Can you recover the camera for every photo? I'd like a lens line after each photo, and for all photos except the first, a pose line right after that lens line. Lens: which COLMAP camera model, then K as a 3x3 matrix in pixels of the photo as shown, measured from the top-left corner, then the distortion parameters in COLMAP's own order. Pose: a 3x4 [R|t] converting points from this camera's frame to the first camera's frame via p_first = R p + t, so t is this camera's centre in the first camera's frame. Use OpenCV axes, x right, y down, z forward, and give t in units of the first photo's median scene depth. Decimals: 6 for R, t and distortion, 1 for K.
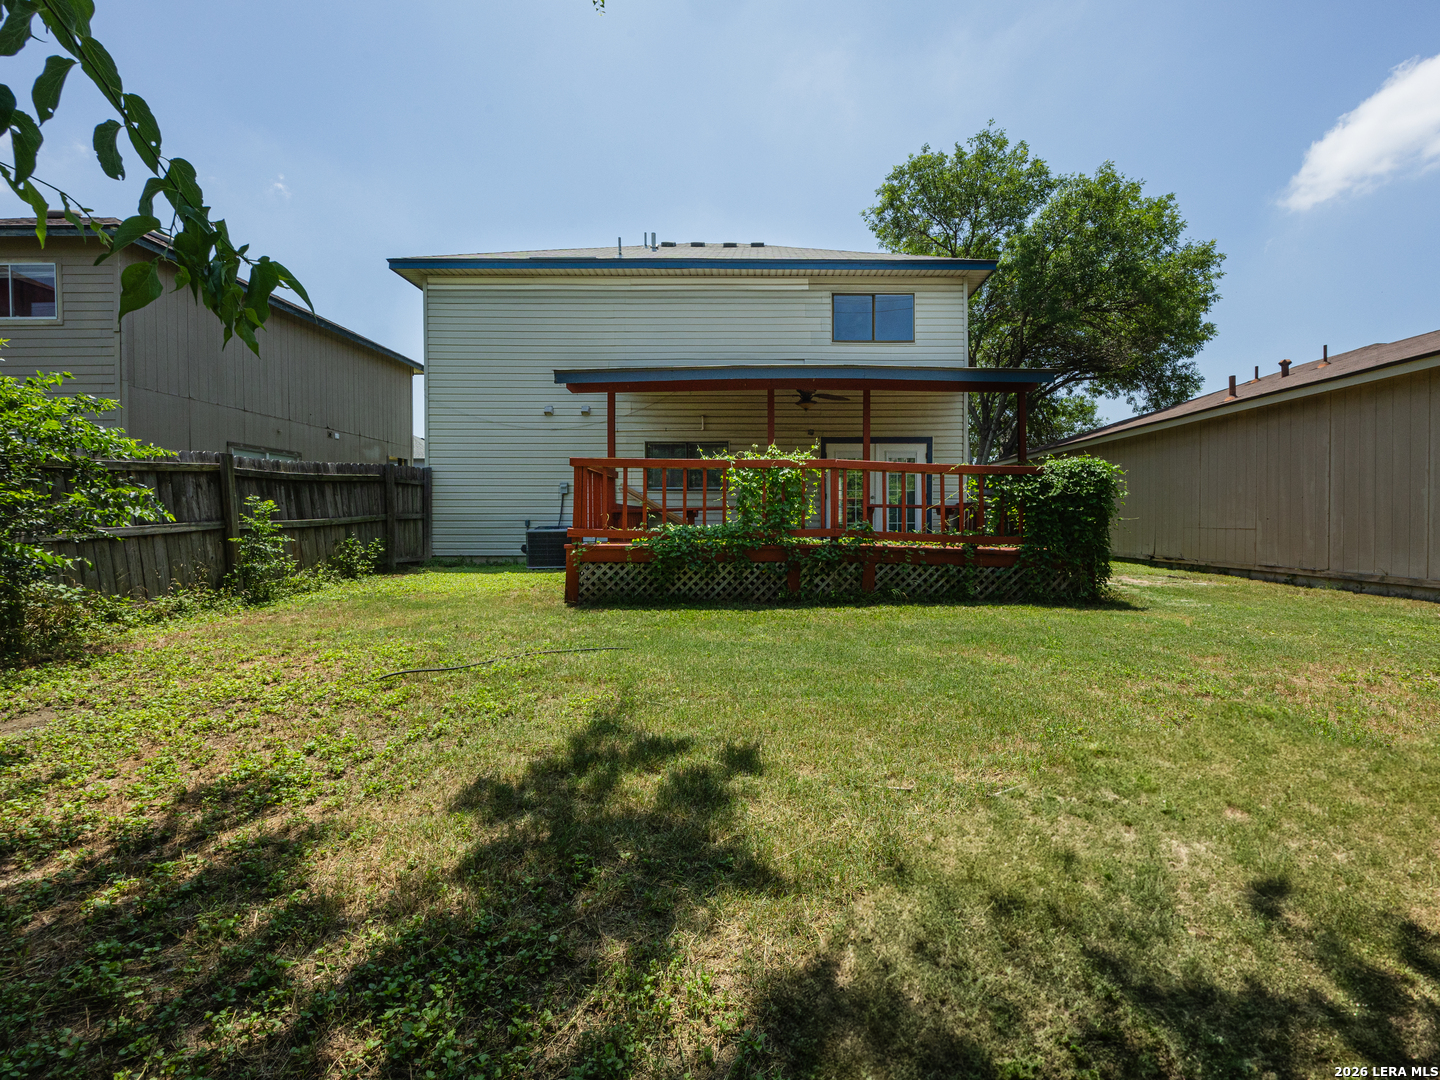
lens RADIAL K [[620.4, 0, 720.0], [0, 620.4, 540.0], [0, 0, 1]] dist [-0.000532, -0.000029]
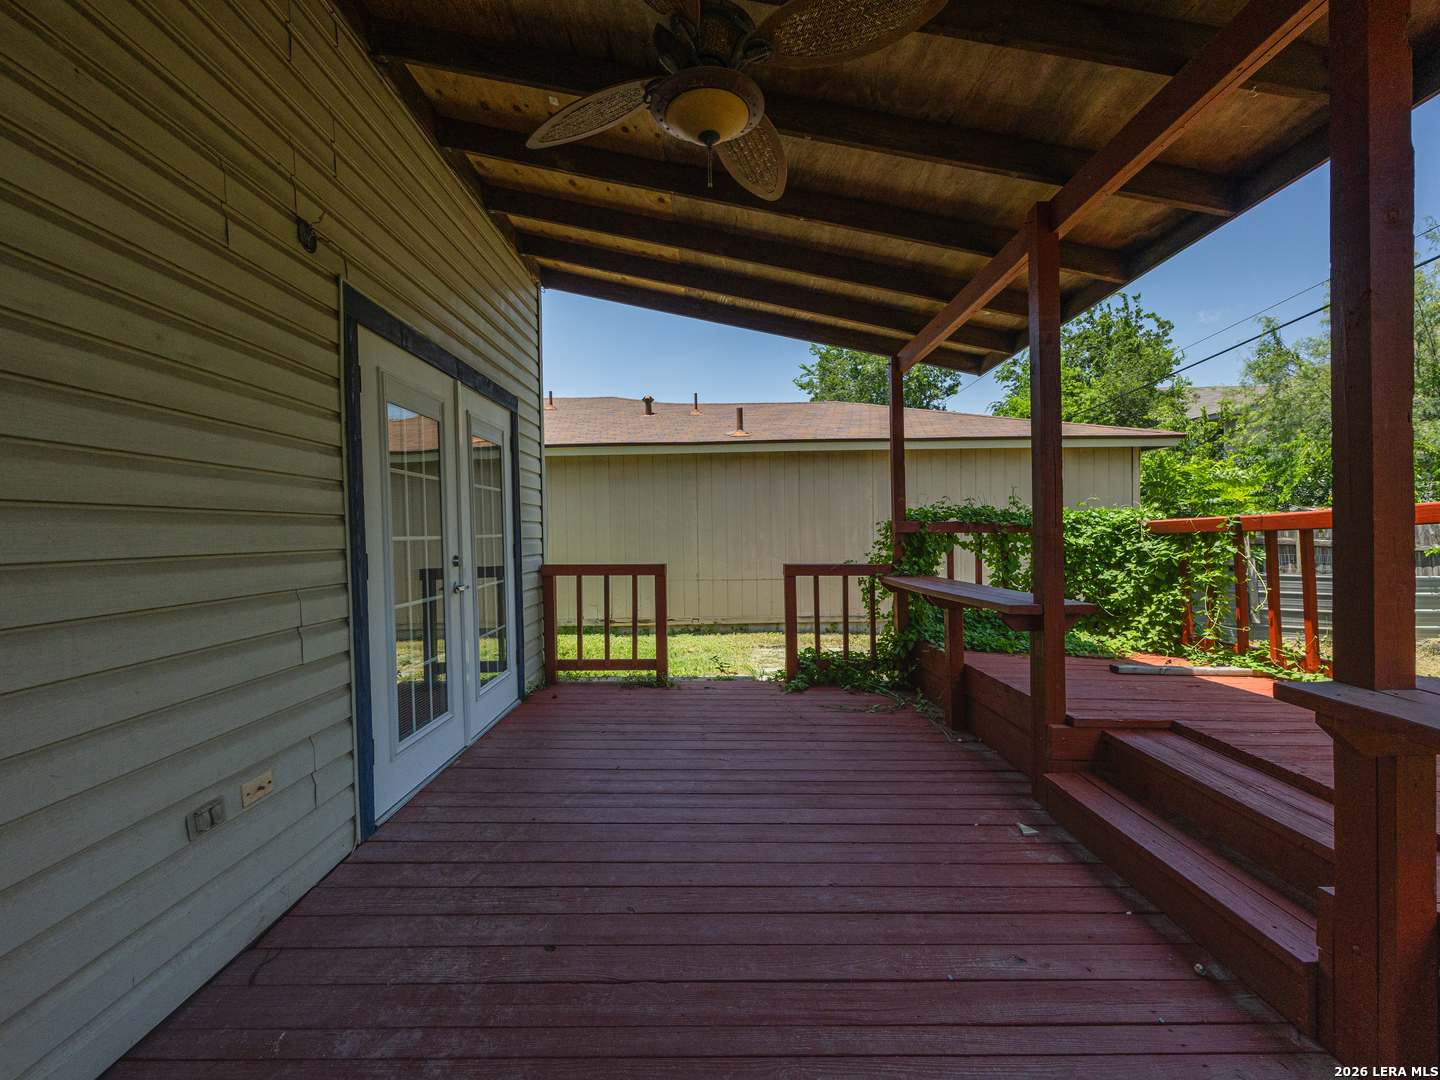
lens RADIAL K [[620.4, 0, 720.0], [0, 620.4, 540.0], [0, 0, 1]] dist [-0.000532, -0.000029]
pose [[-0.002892, -0.018431, 0.999826, -0.054994], [0.048815, 0.998636, 0.018550, -0.095783], [-0.998804, 0.048860, -0.001989, 1.077317]]
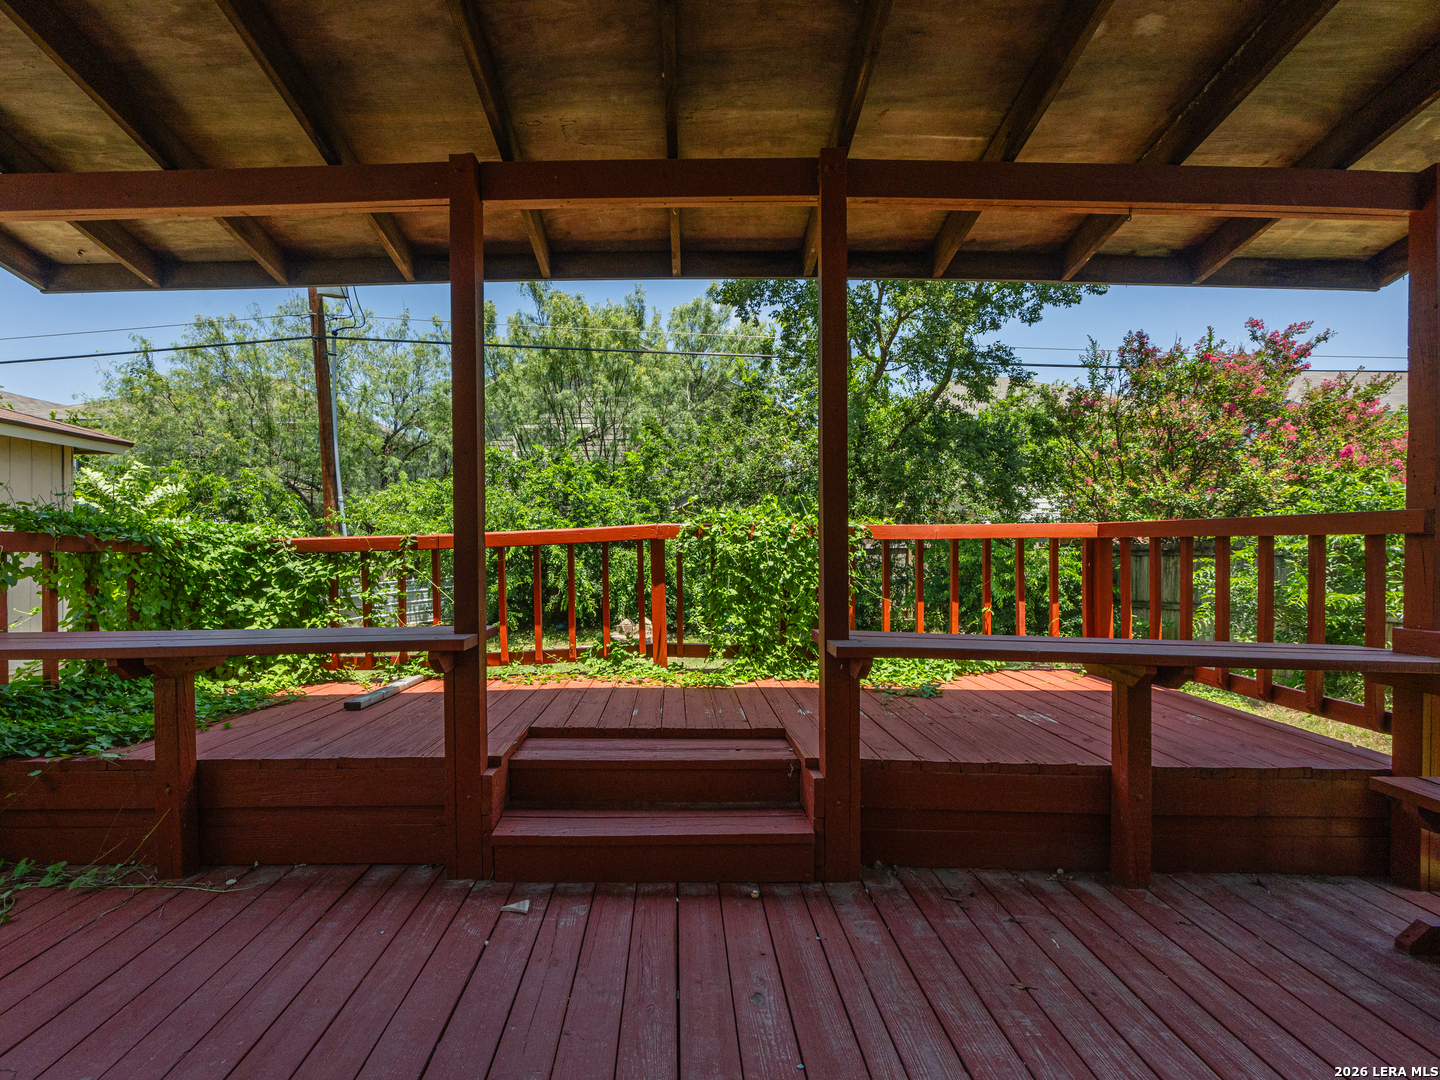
lens RADIAL K [[609.8, 0, 666.8], [0, 609.8, 542.1], [0, 0, 1]] dist [-0.001803, -0.000439]
pose [[-0.999851, 0.002075, 0.017119, 0.156898], [0.002642, 0.999447, 0.033156, -0.096735], [-0.017041, 0.033196, -0.999304, 1.164528]]
